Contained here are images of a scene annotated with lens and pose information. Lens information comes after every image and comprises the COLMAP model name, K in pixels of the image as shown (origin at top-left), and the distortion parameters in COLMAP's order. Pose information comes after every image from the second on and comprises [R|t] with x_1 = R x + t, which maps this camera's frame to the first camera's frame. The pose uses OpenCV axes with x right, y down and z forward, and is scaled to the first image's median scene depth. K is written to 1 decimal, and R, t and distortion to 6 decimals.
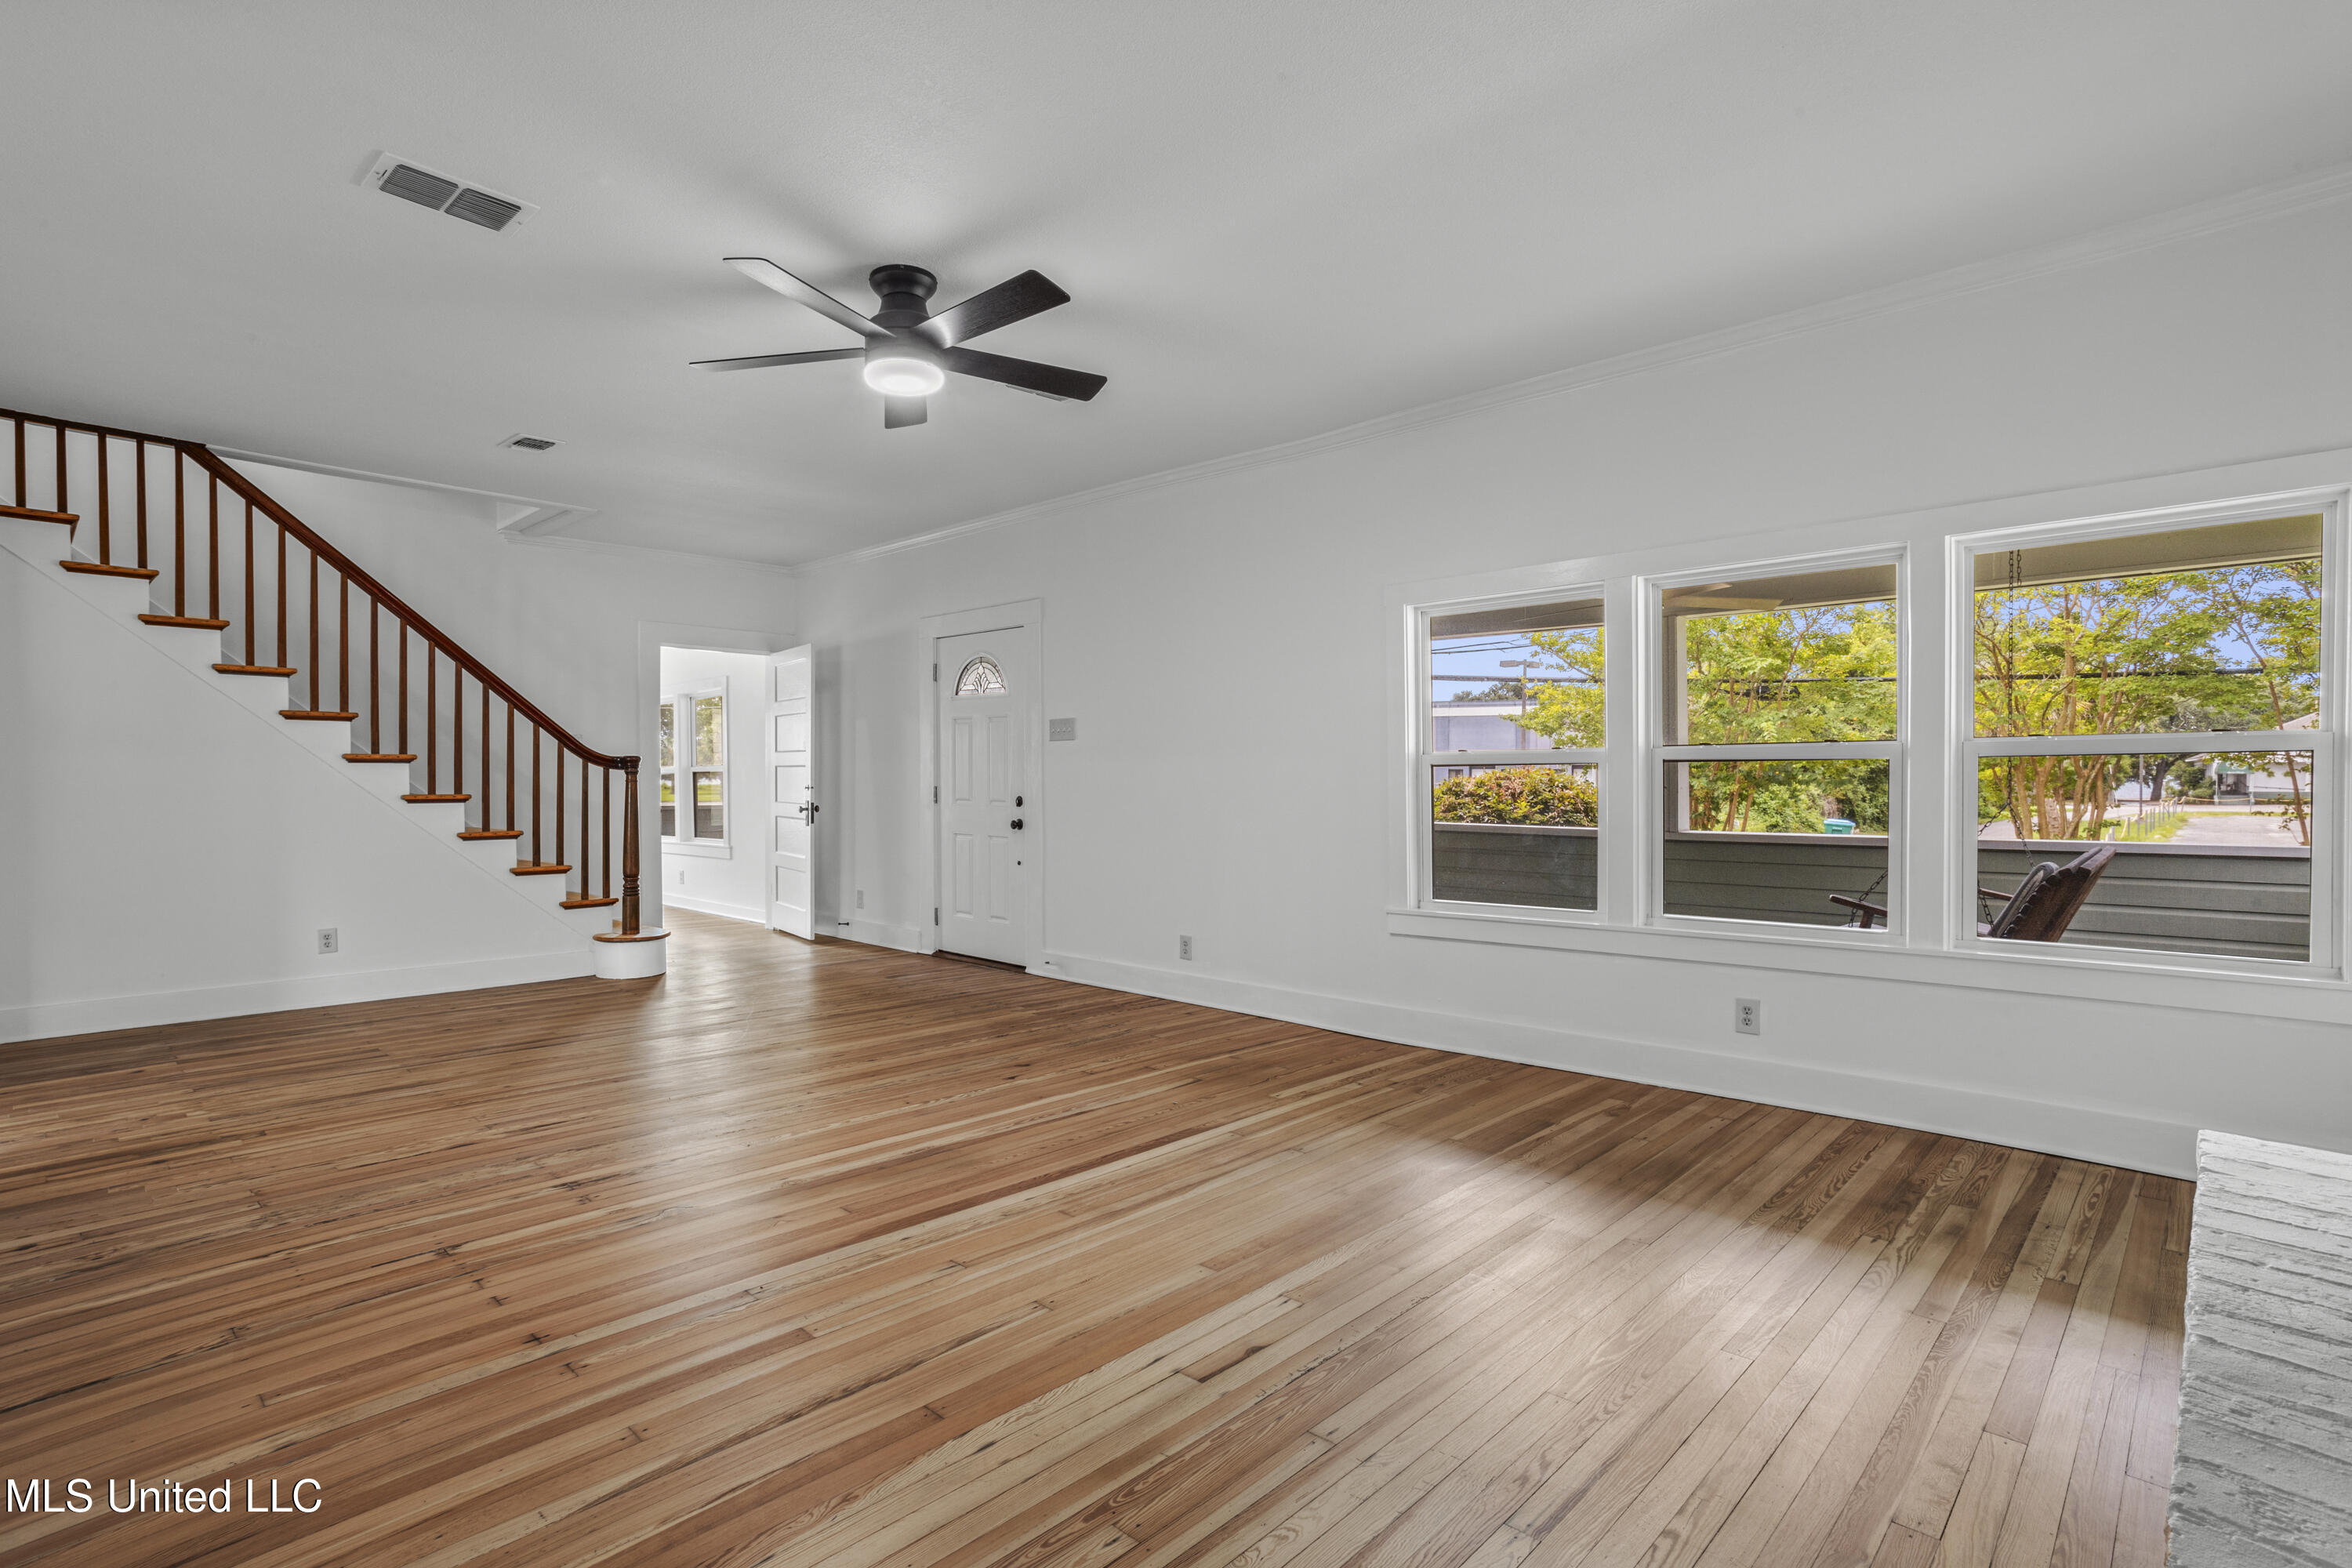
lens RADIAL K [[1141.9, 0, 1150.2], [0, 1141.9, 789.0], [0, 0, 1]] dist [-0.041105, 0.023650]
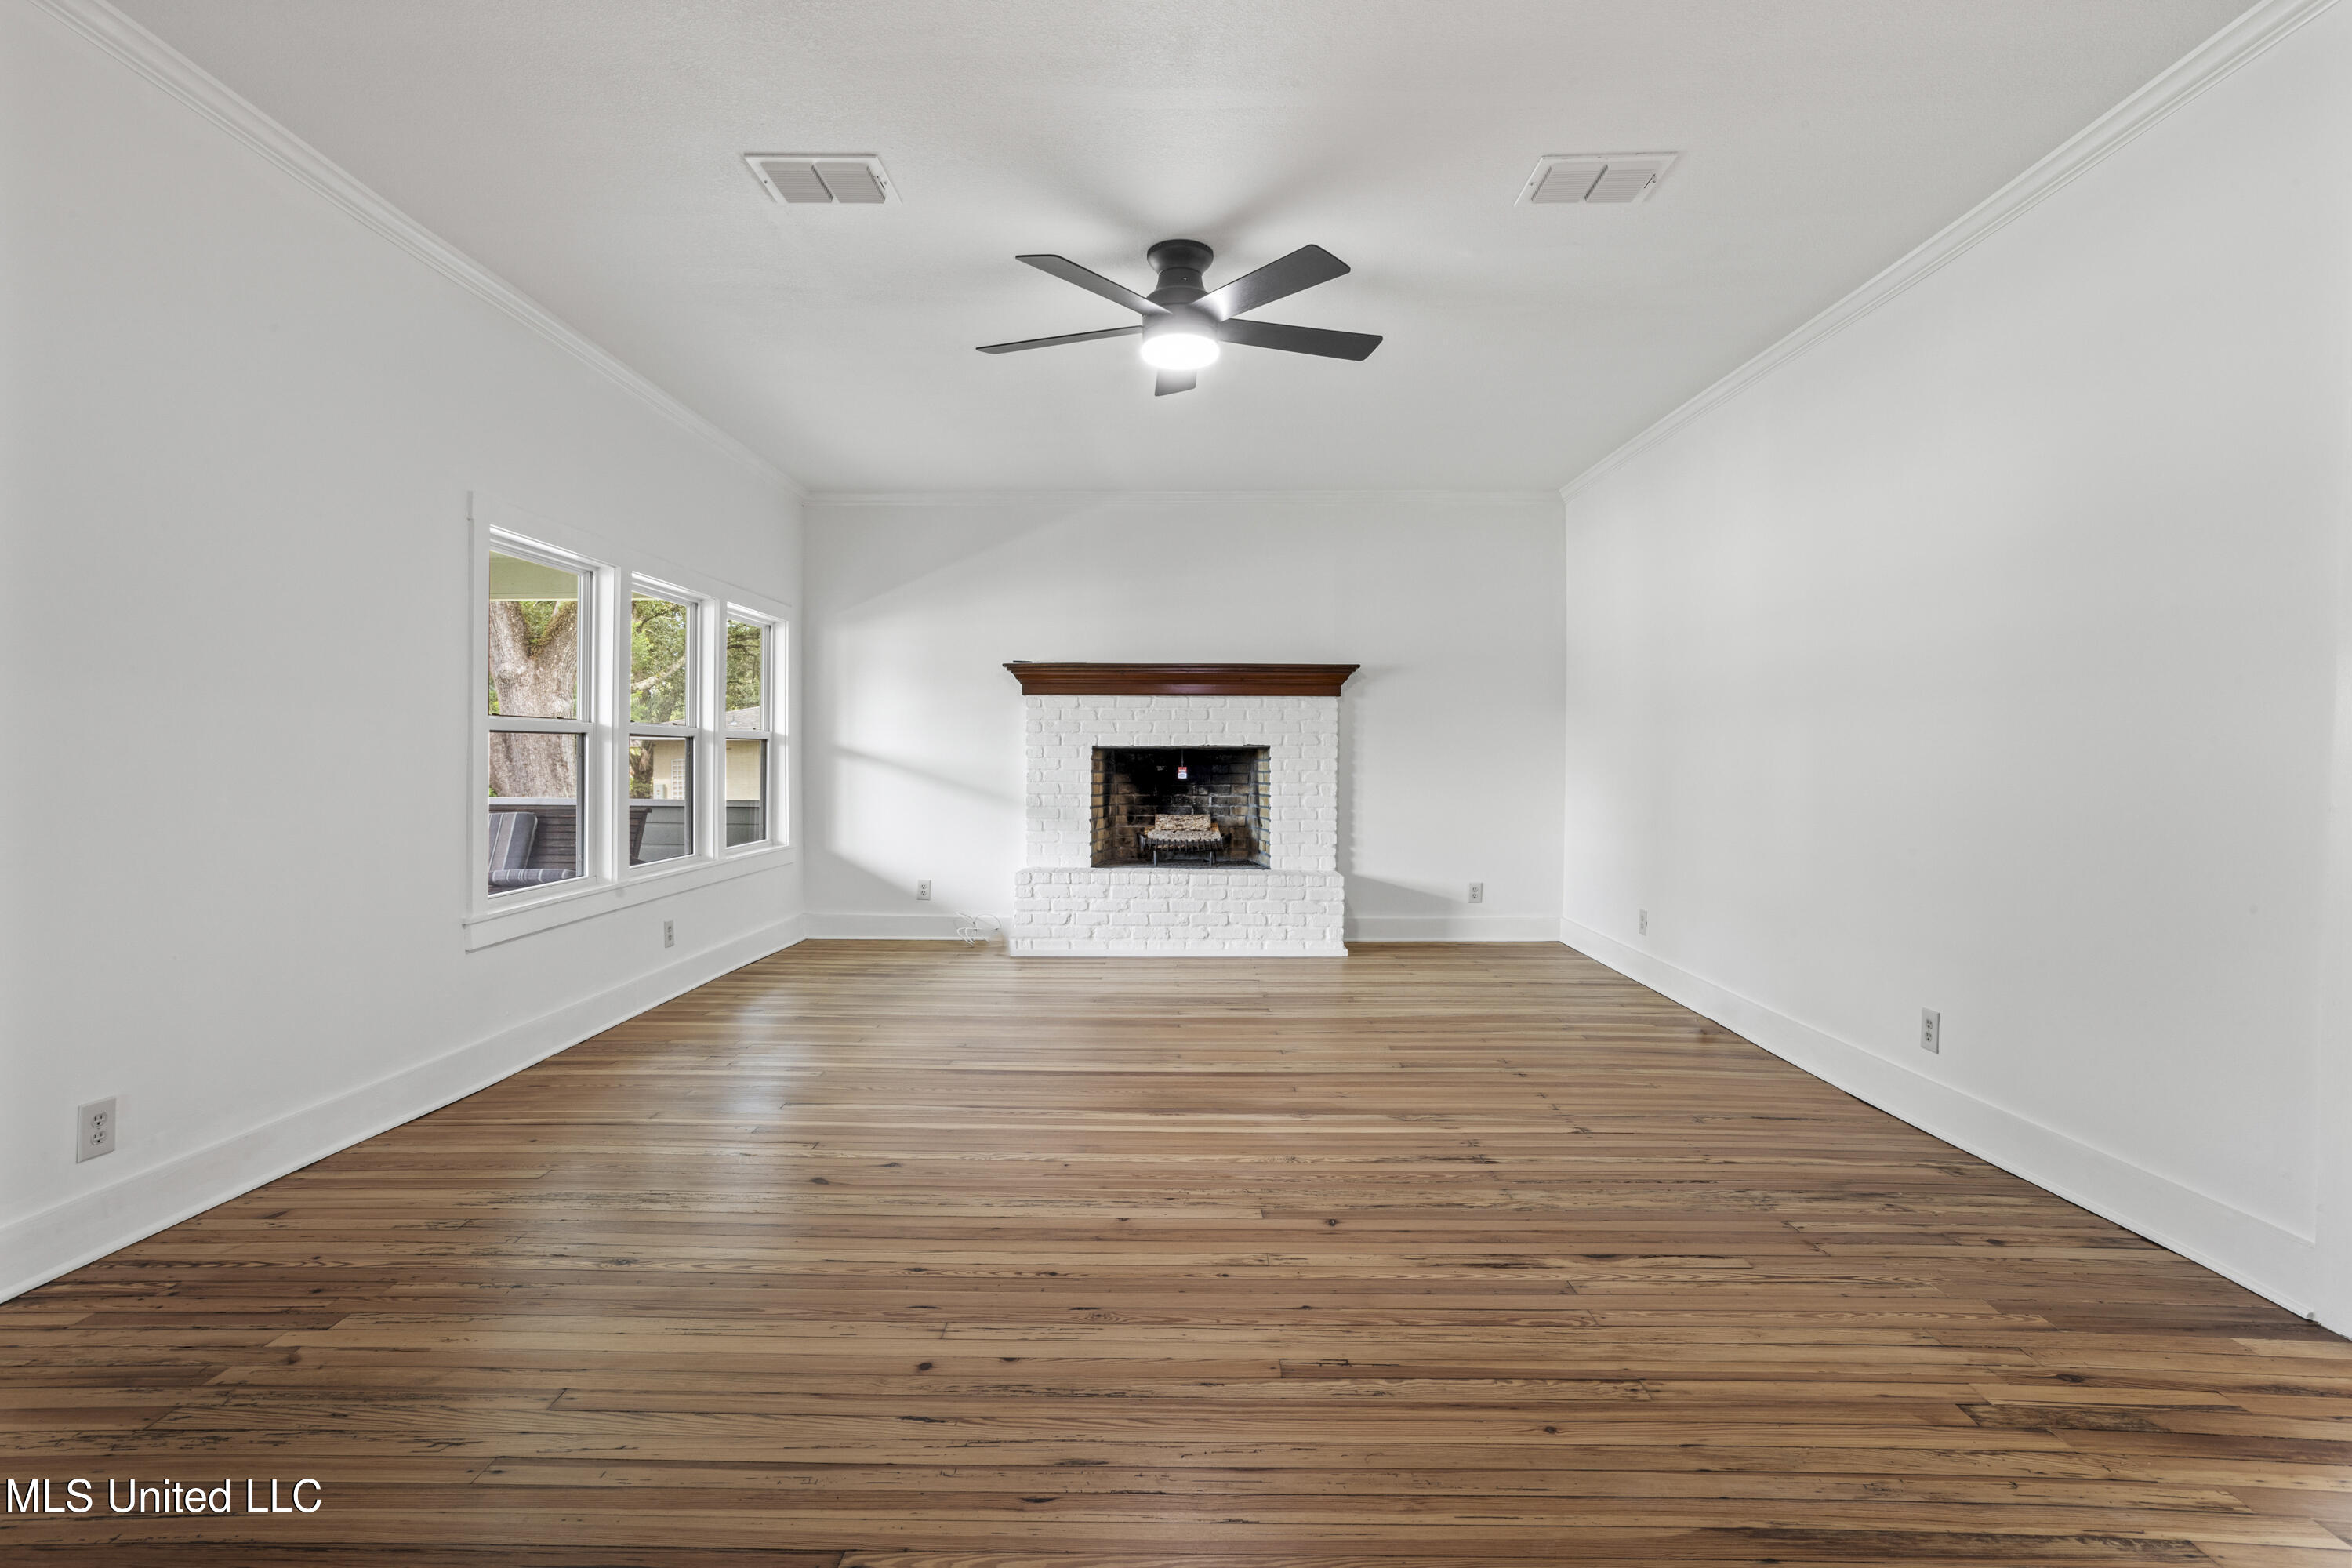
lens RADIAL K [[1141.9, 0, 1179.9], [0, 1141.9, 765.5], [0, 0, 1]] dist [-0.041105, 0.023650]
pose [[-0.690476, -0.008182, 0.723309, -0.566314], [-0.002450, 0.999957, 0.008973, -0.002693], [-0.723351, 0.004423, -0.690466, 1.013394]]
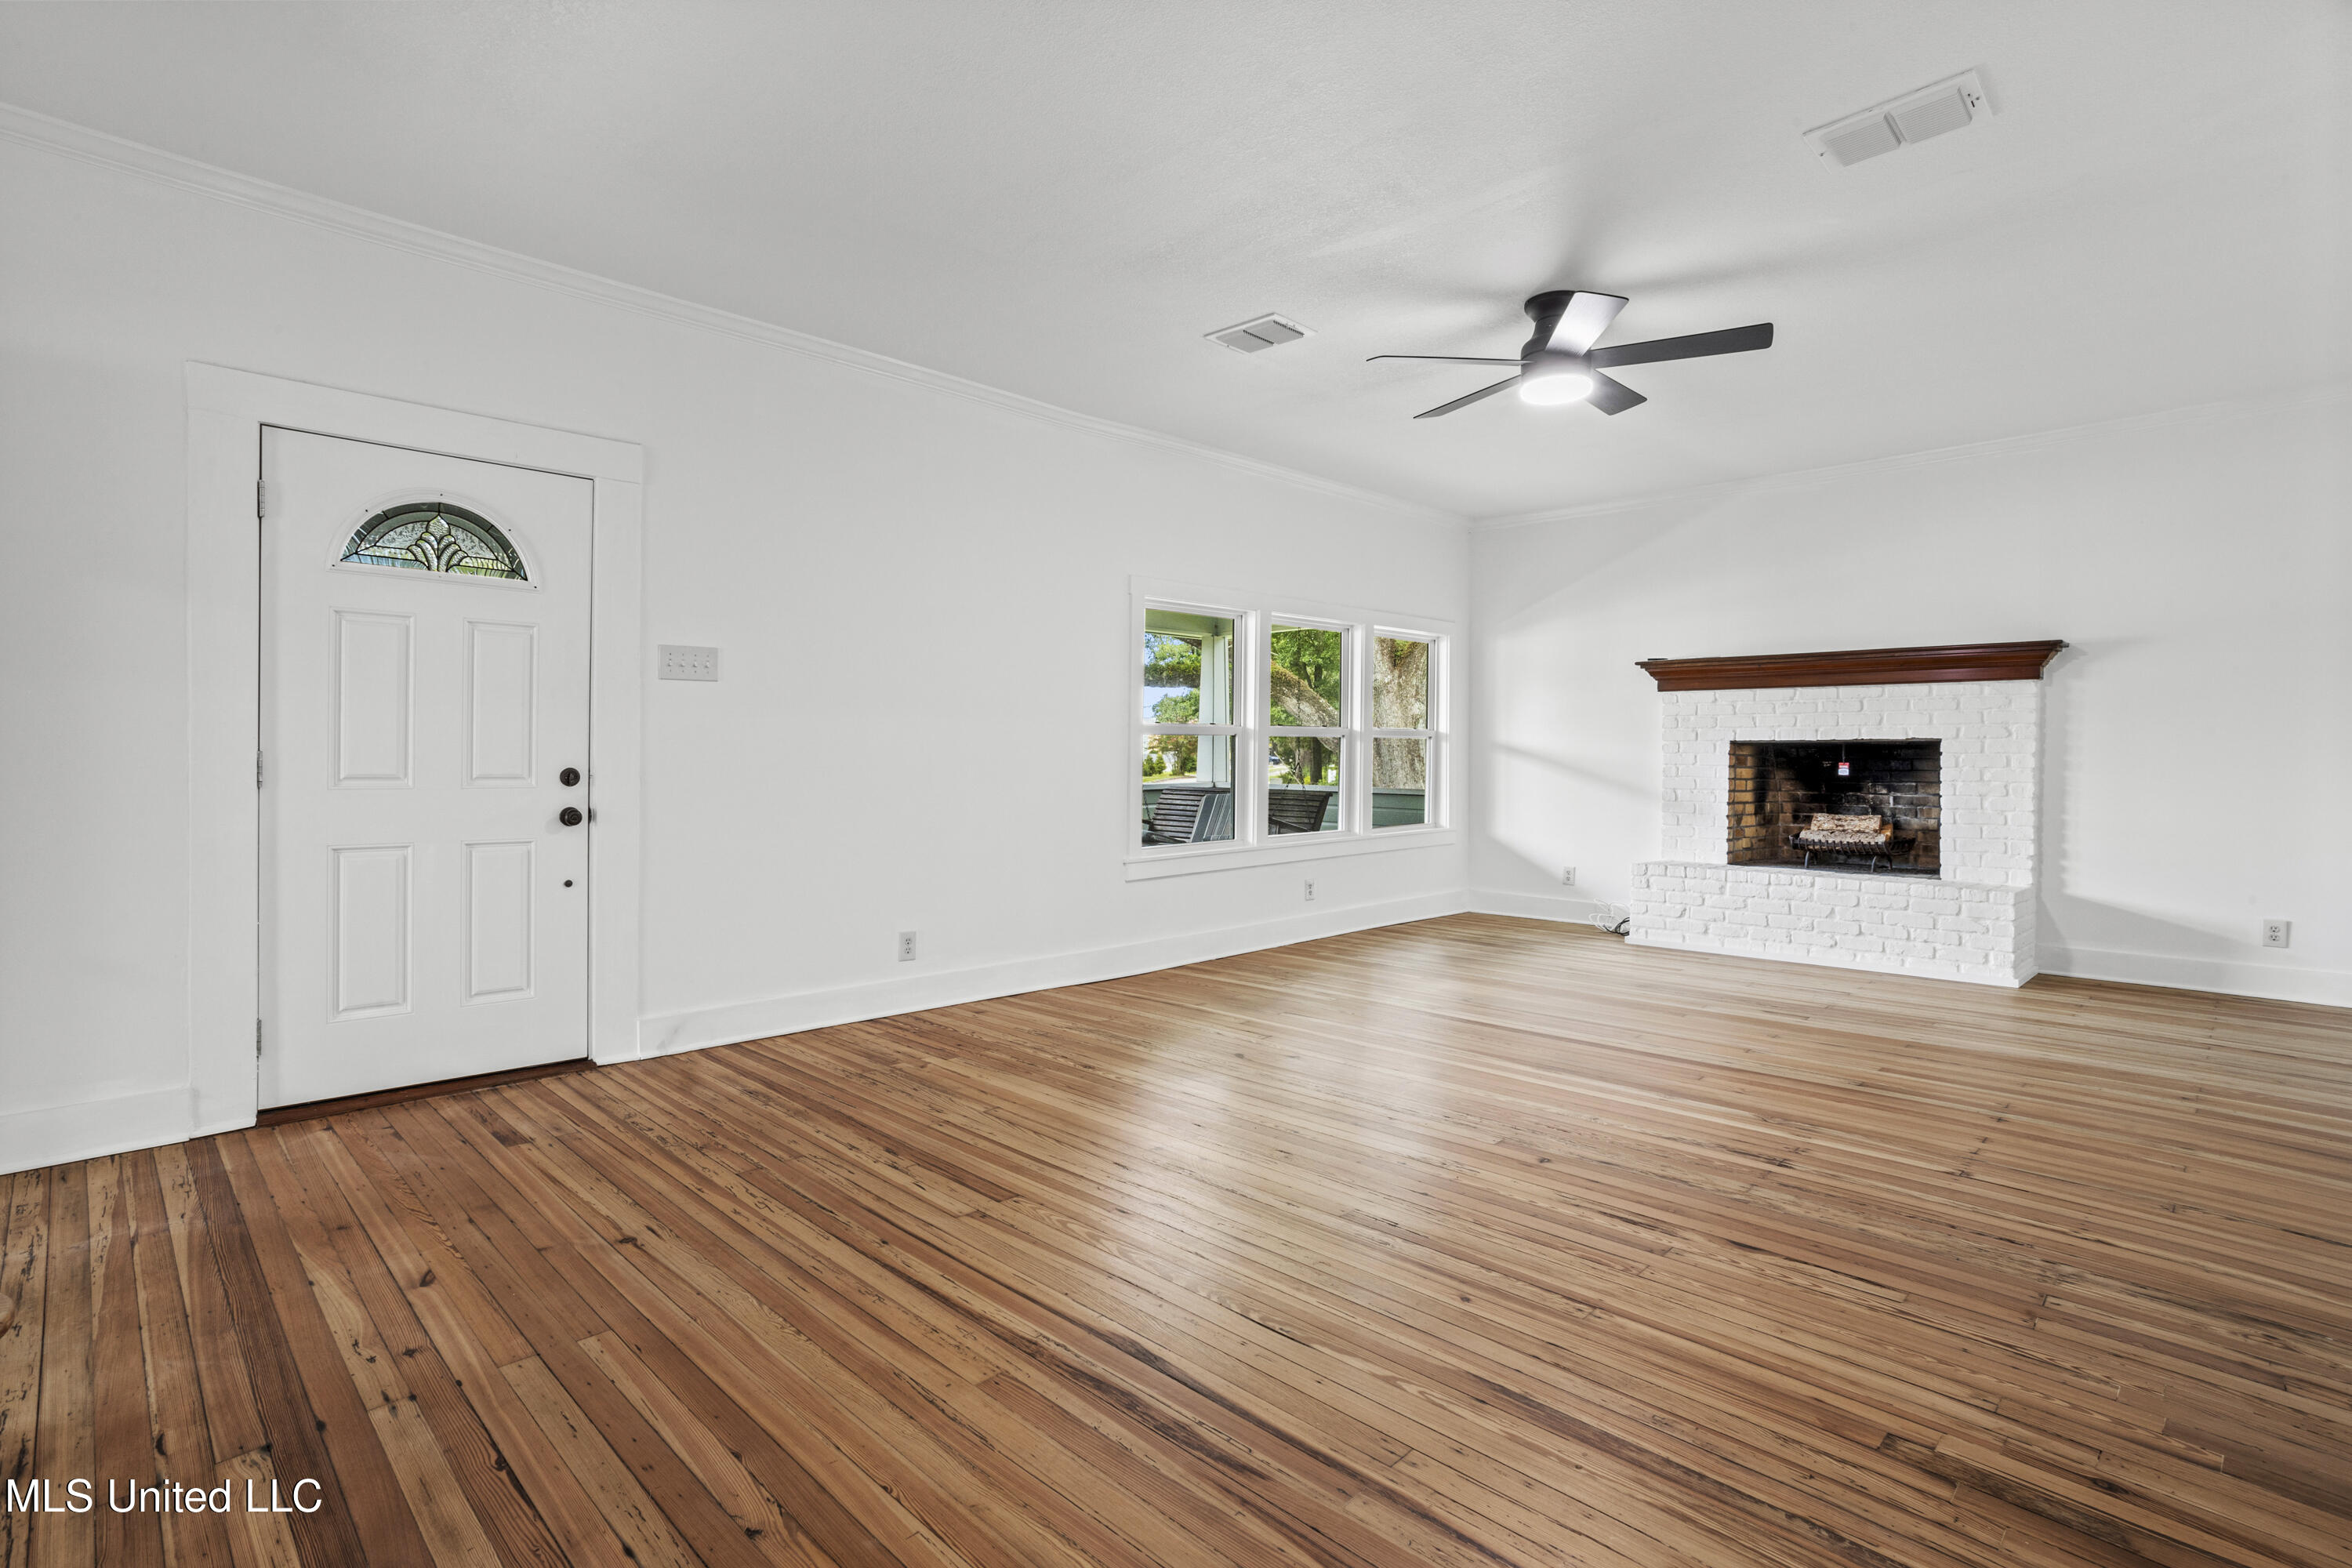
lens RADIAL K [[1141.9, 0, 1166.5], [0, 1141.9, 748.2], [0, 0, 1]] dist [-0.041105, 0.023650]
pose [[0.014316, 0.001942, 0.999896, -0.805035], [0.000671, 0.999998, -0.001952, -0.002611], [-0.999897, 0.000699, 0.014315, 0.815343]]
